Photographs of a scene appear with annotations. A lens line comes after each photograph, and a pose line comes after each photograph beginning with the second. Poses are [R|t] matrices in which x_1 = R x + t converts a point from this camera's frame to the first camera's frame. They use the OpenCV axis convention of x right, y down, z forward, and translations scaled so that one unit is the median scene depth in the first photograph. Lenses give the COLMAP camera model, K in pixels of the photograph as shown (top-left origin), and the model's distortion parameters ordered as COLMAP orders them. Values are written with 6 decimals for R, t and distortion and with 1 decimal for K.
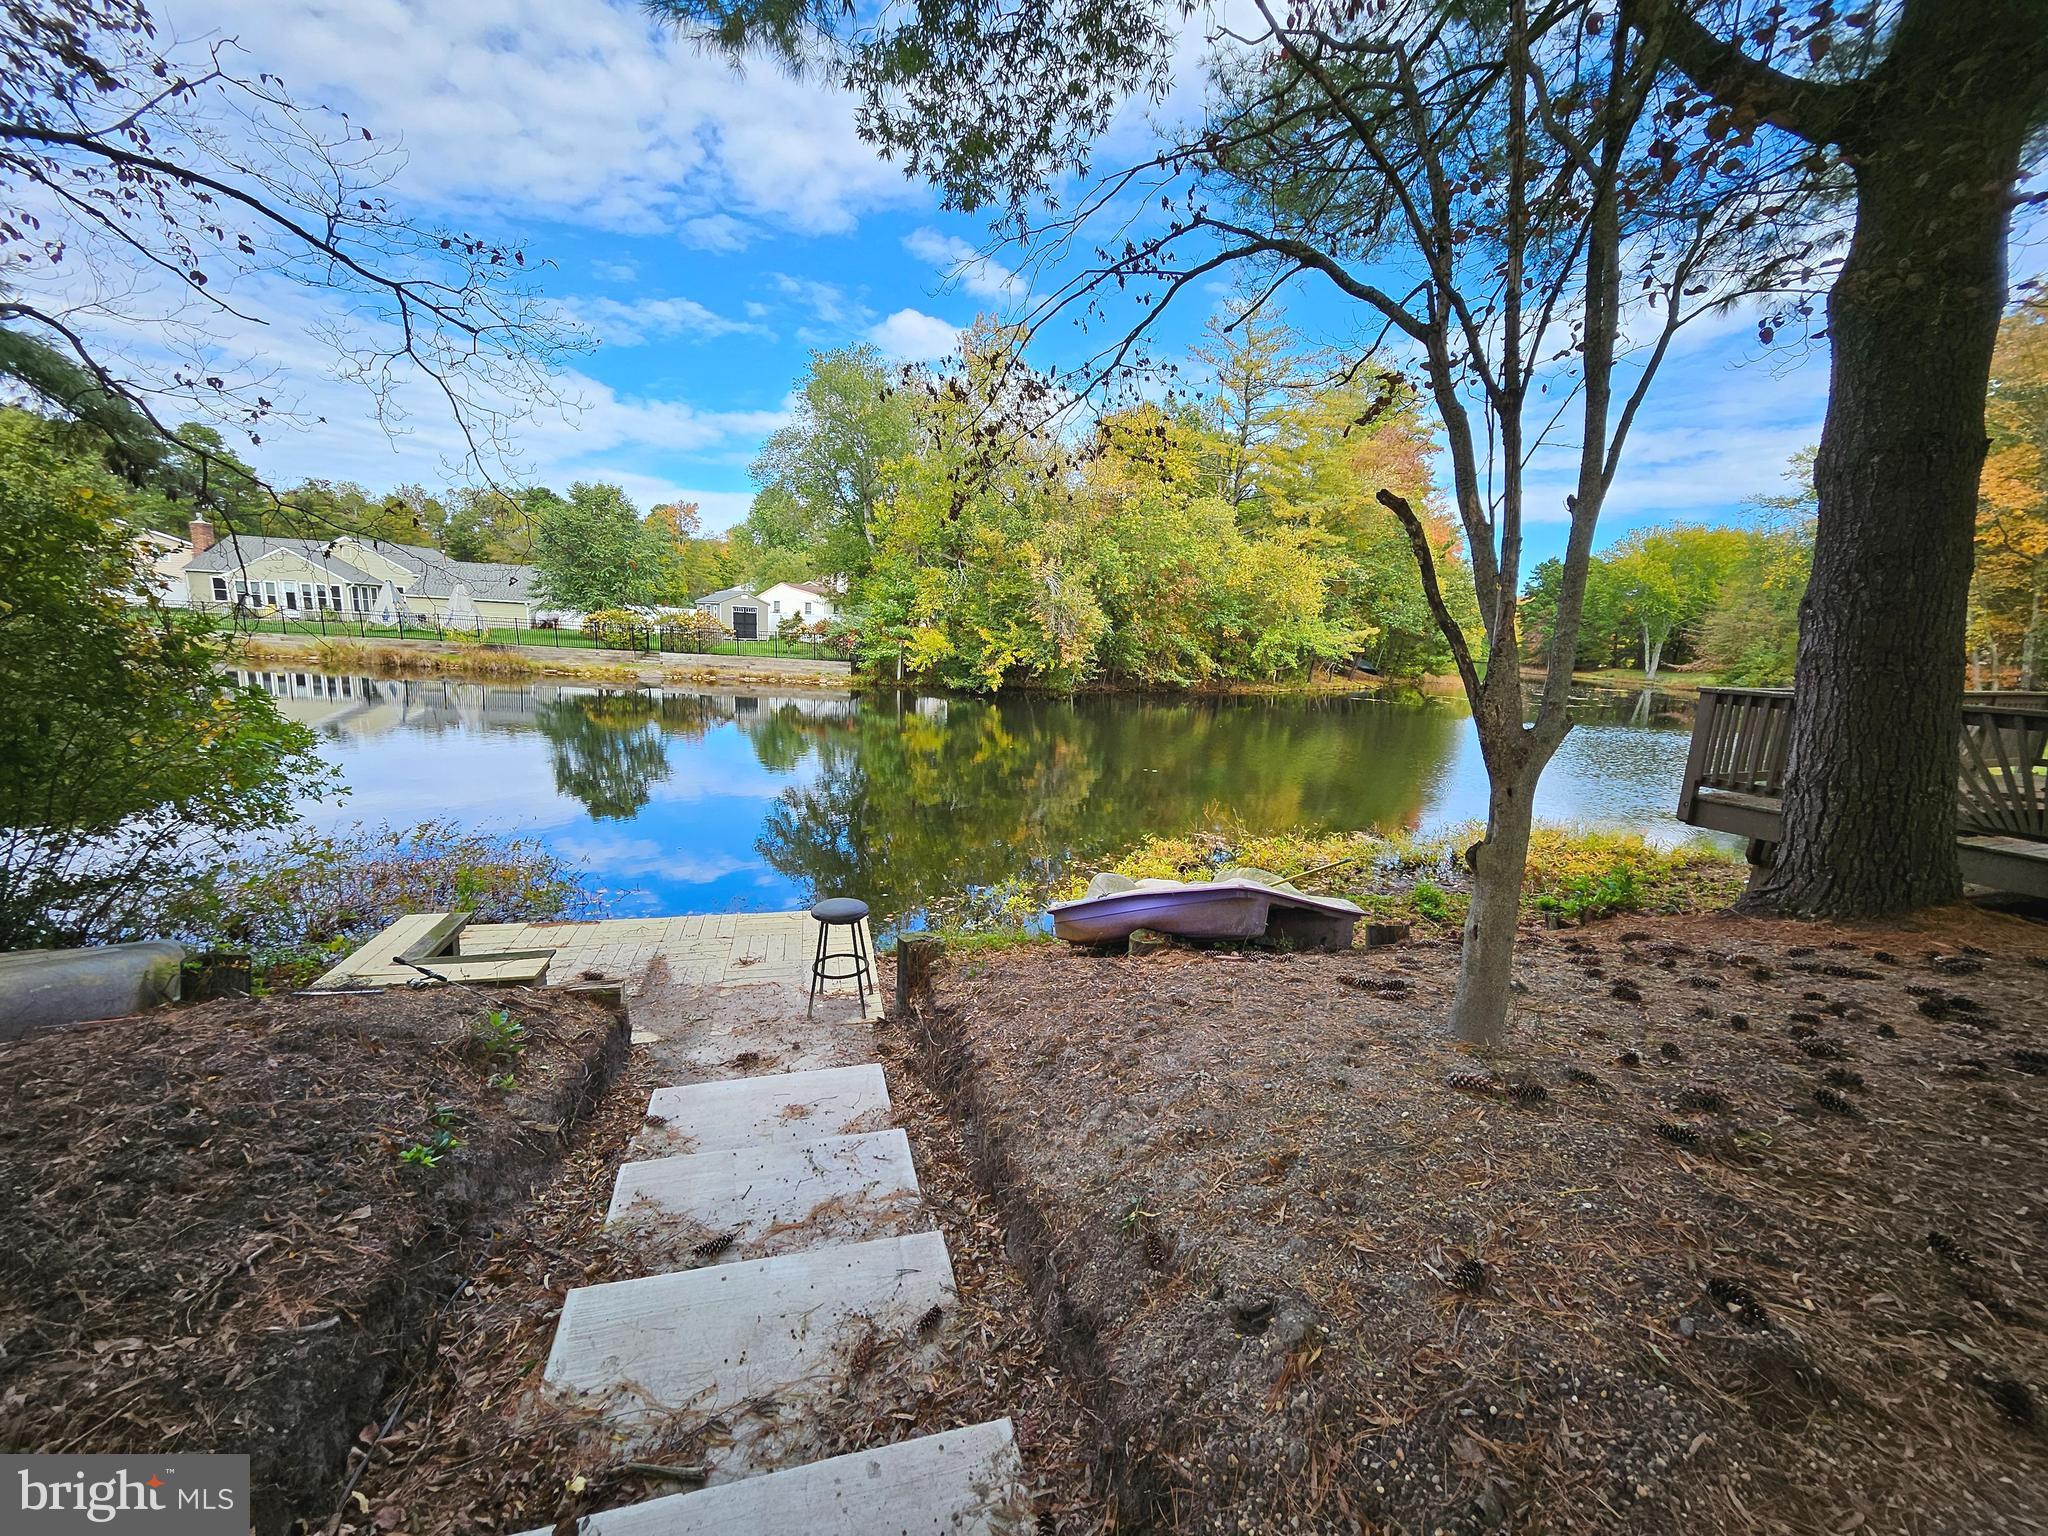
lens RADIAL K [[817.3, 0, 1022.5], [0, 817.3, 785.1], [0, 0, 1]] dist [0.007437, 0.000039]
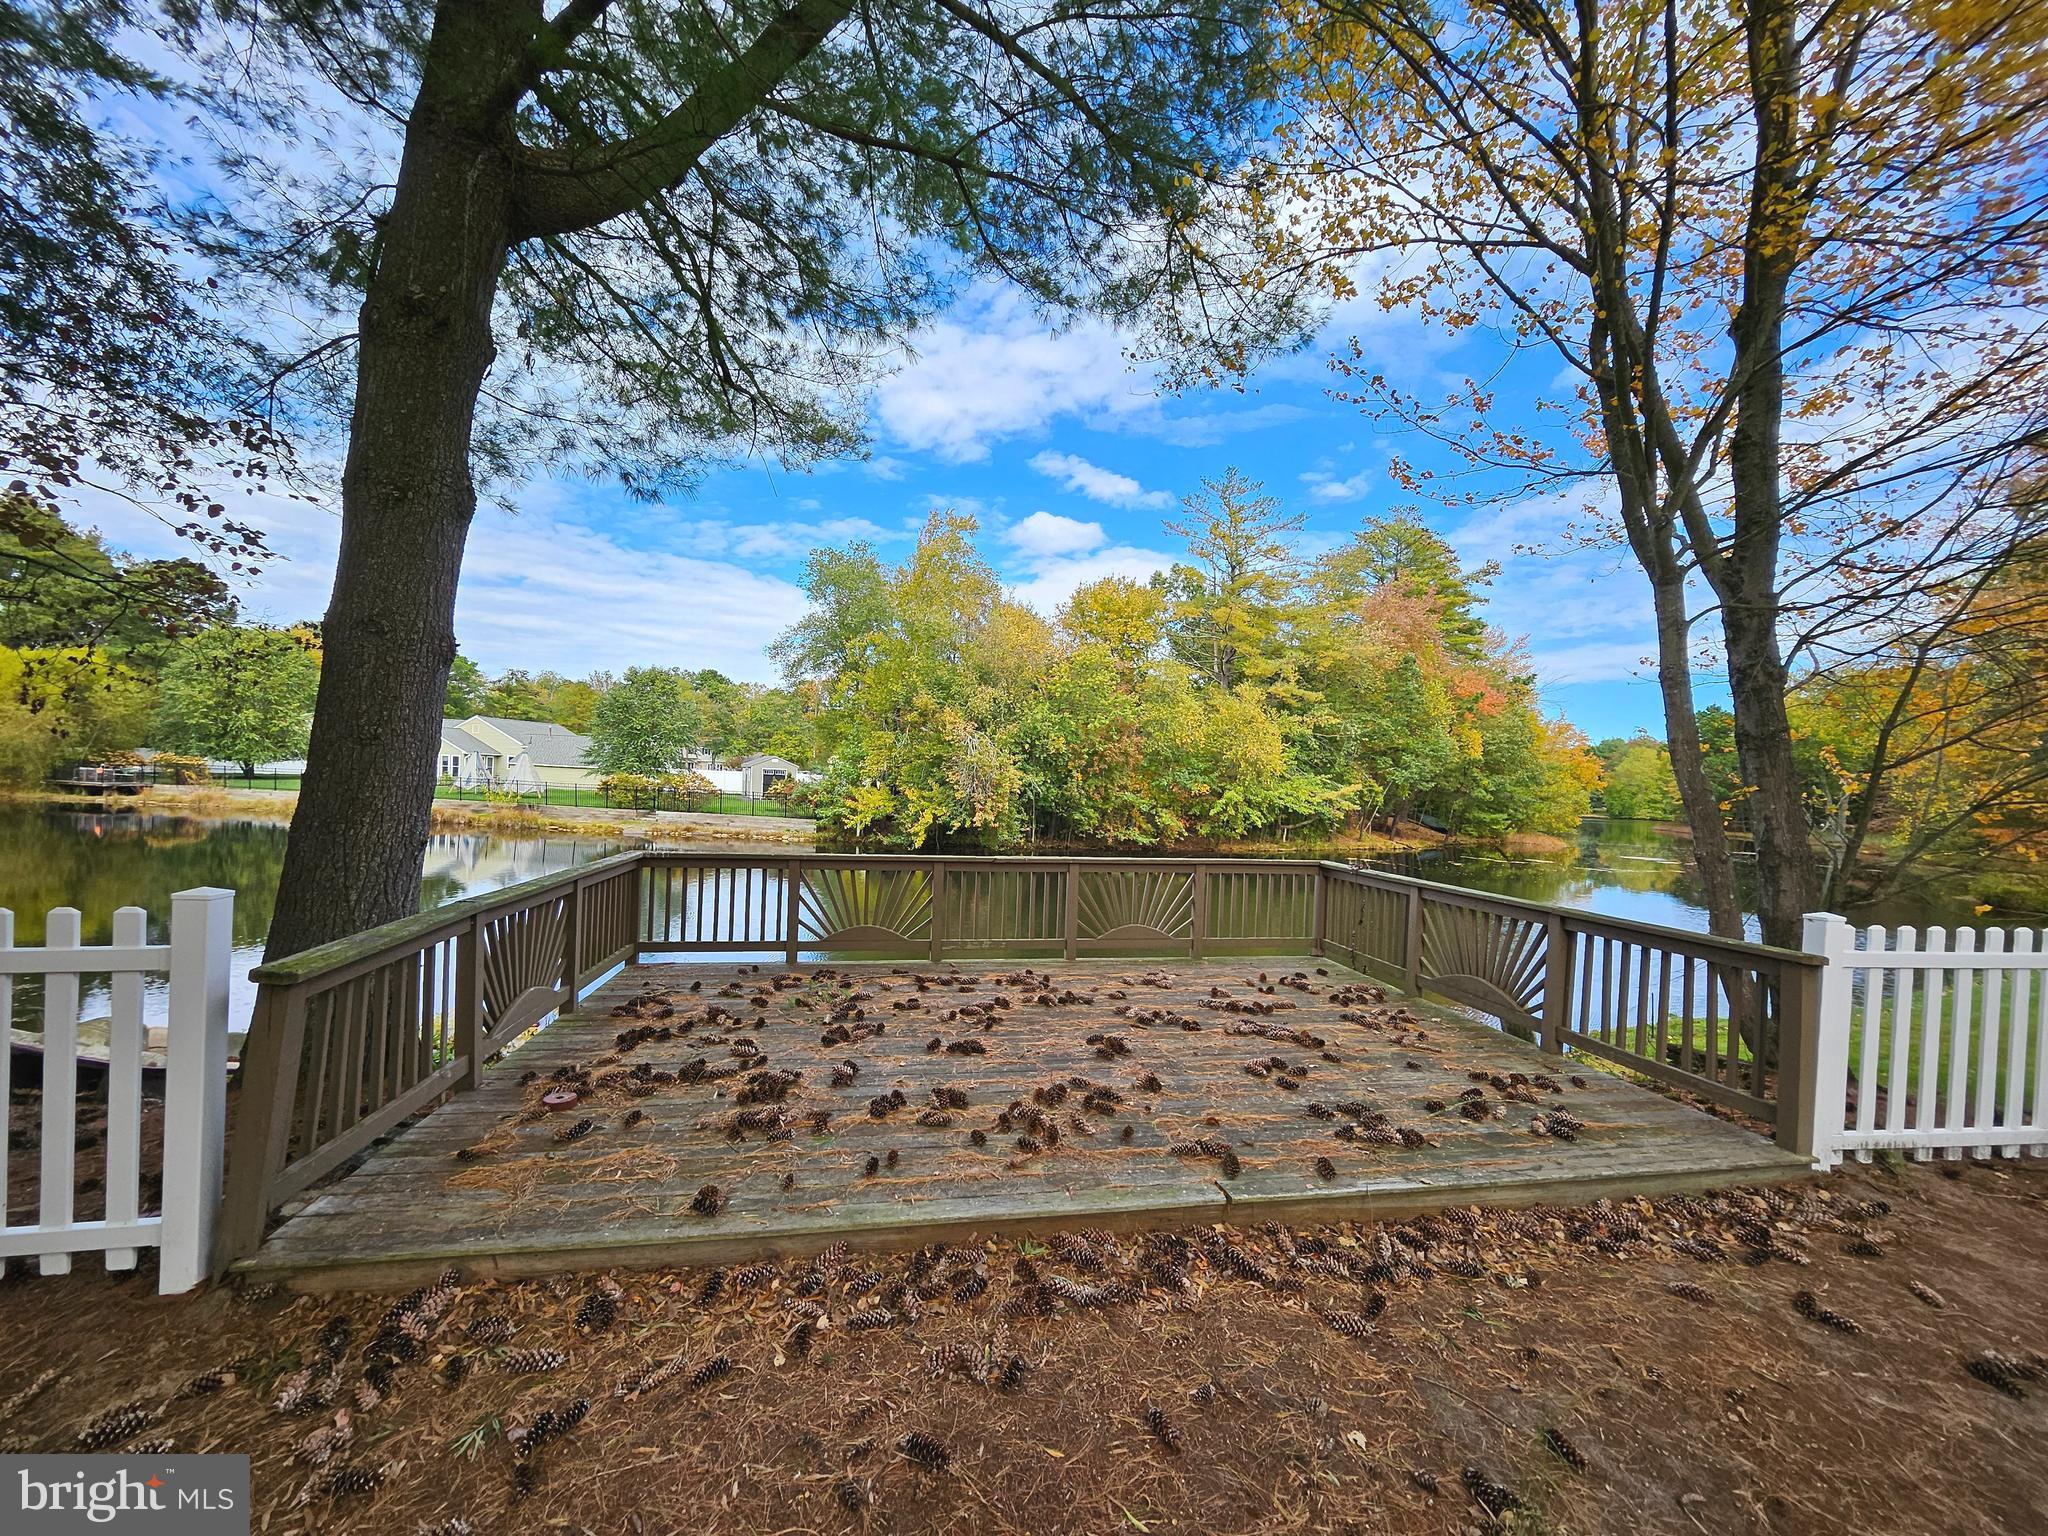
lens RADIAL K [[817.3, 0, 1026.6], [0, 817.3, 780.3], [0, 0, 1]] dist [0.007437, 0.000039]
pose [[0.980500, -0.007385, -0.196381, 0.274355], [-0.030849, 0.981120, -0.190924, -0.006233], [0.194083, 0.193259, 0.961760, 0.021972]]
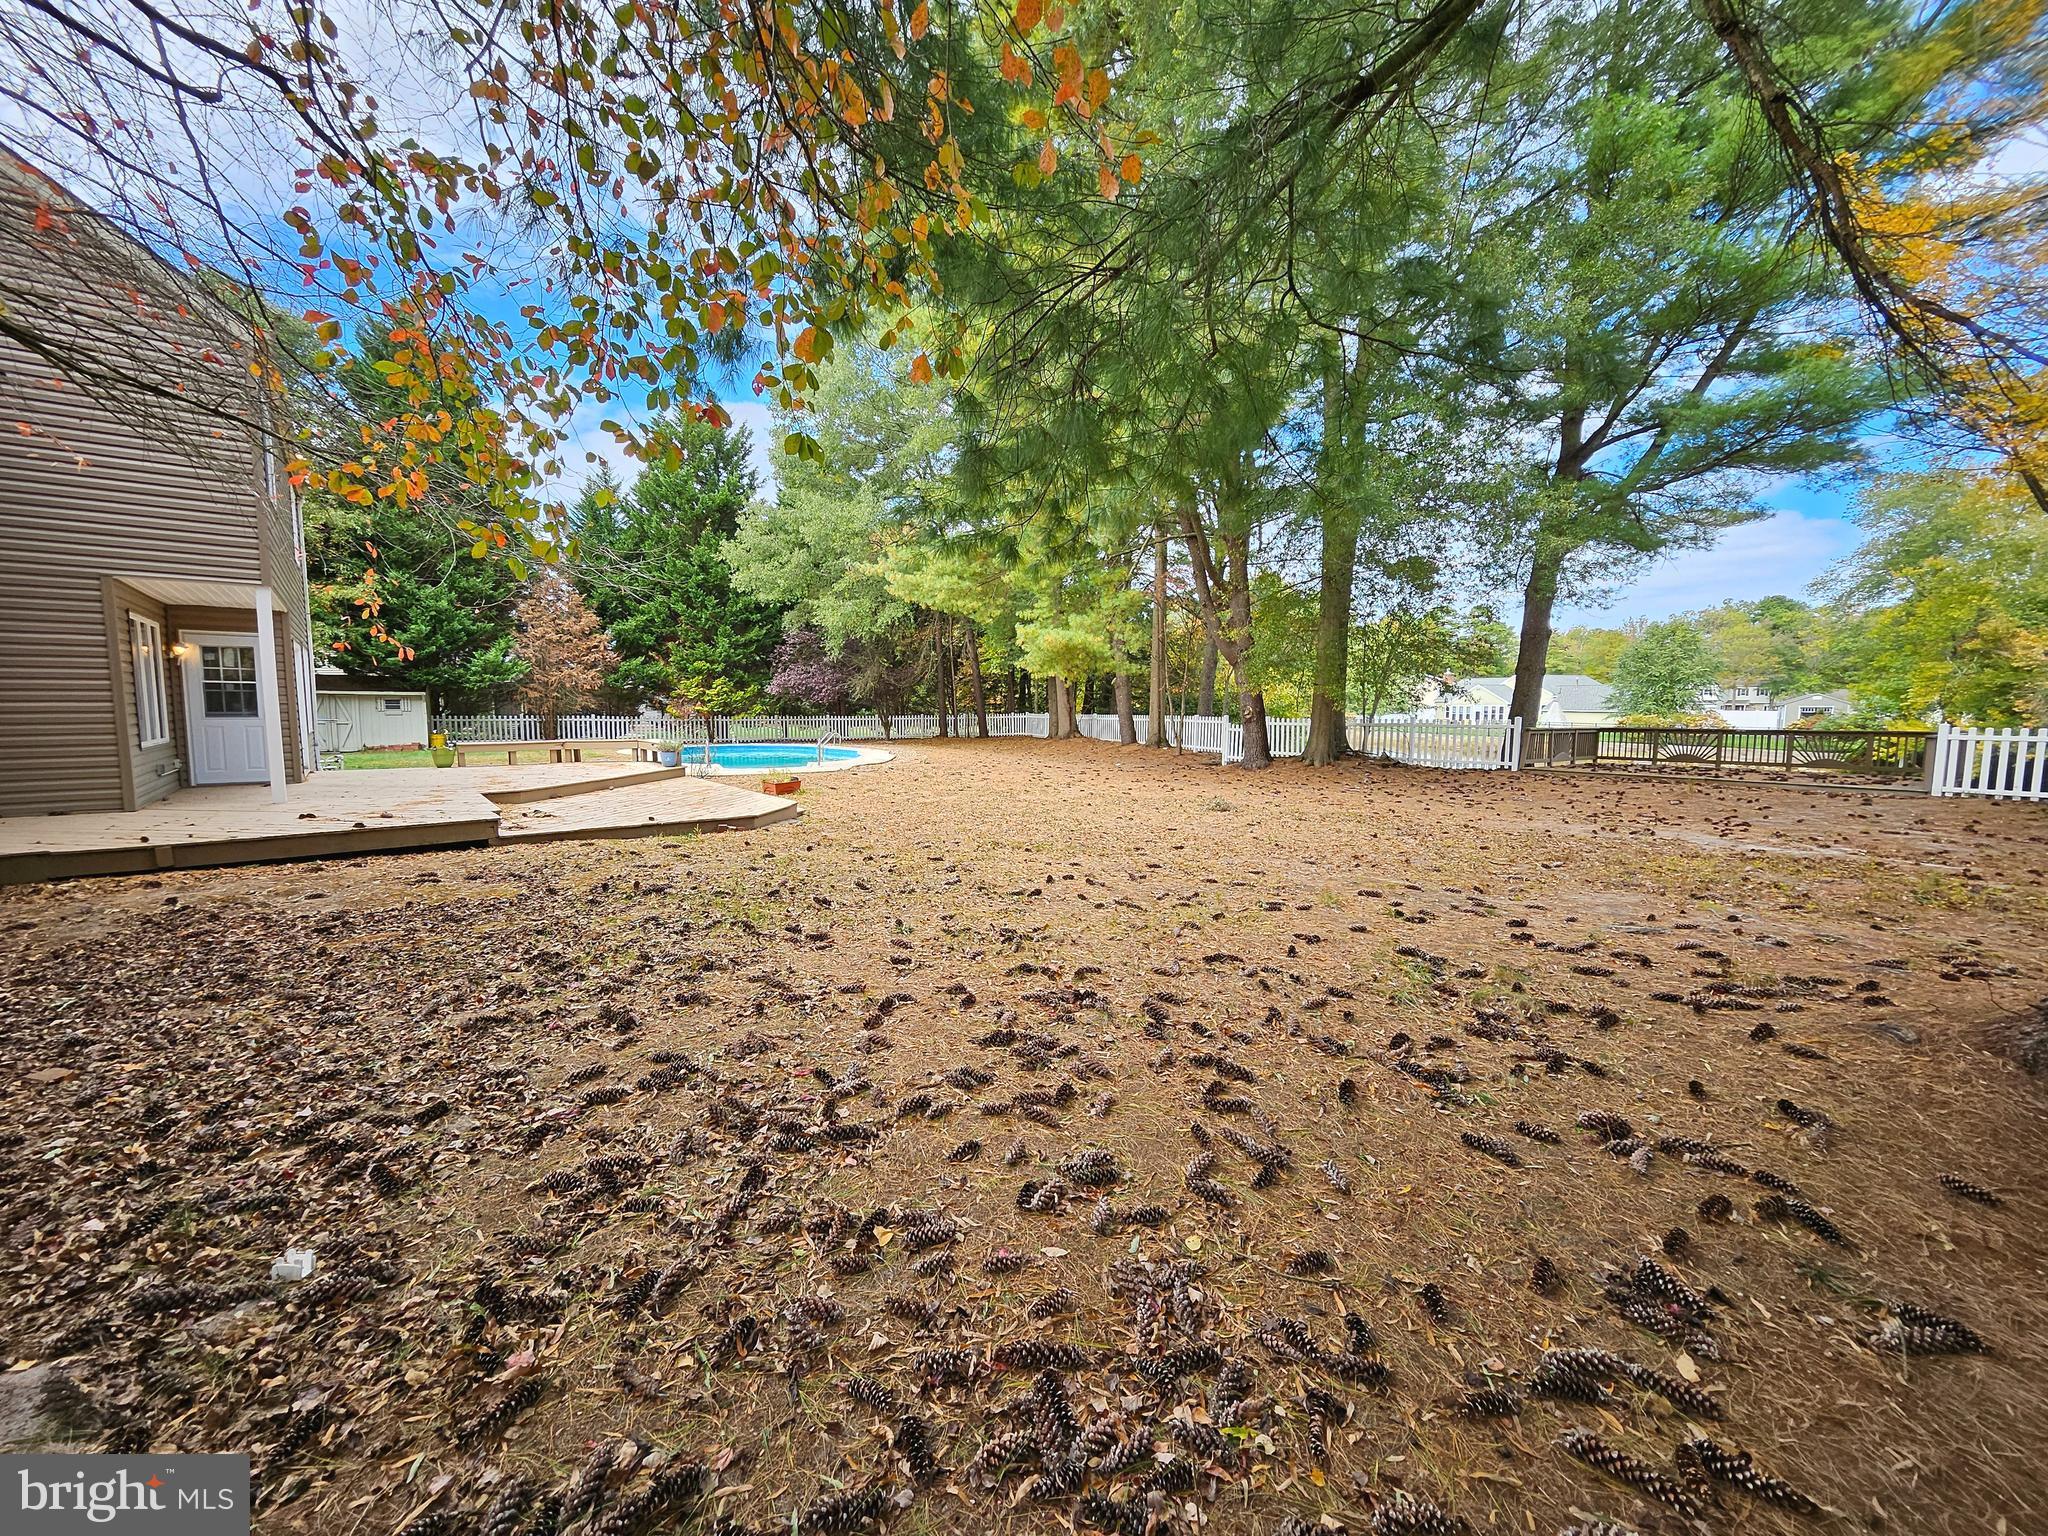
lens RADIAL K [[817.3, 0, 1027.3], [0, 817.3, 784.8], [0, 0, 1]] dist [0.007437, 0.000039]
pose [[0.252622, 0.047835, -0.966382, 0.586684], [-0.176096, 0.984369, 0.002692, 0.079313], [0.951406, 0.169496, 0.257097, -0.310611]]
